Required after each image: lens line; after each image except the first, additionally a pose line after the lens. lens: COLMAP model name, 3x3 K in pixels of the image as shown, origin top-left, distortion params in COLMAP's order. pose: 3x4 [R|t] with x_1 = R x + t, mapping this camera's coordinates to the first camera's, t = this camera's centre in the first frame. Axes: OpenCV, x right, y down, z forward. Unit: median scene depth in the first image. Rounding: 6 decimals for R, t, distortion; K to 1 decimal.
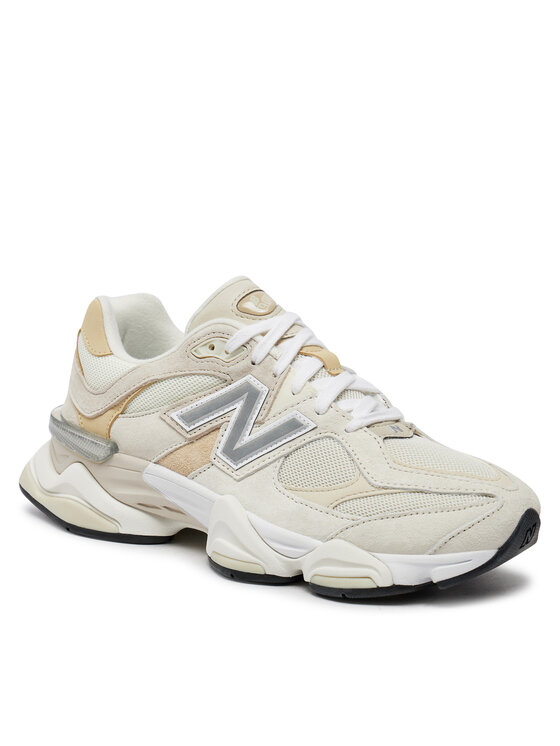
lens RADIAL K [[2201.7, 0, 279.4], [0, 2201.7, 372.2], [0, 0, 1]] dist [0.624778, 0.000000]
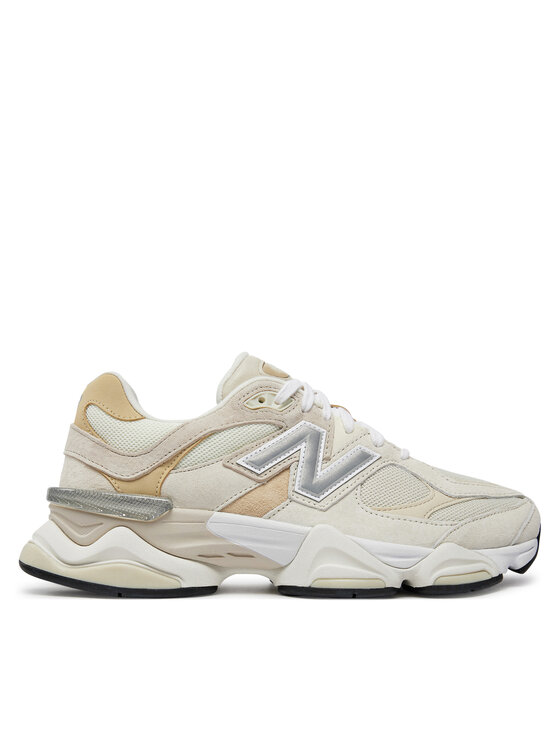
lens RADIAL K [[888.8, 0, 281.1], [0, 888.8, 375.5], [0, 0, 1]] dist [-0.046990, 0.000000]
pose [[0.717922, 0.073303, 0.692253, -0.333247], [0.143241, 0.957604, -0.249954, 0.089711], [-0.681227, 0.278607, 0.676985, 0.691793]]
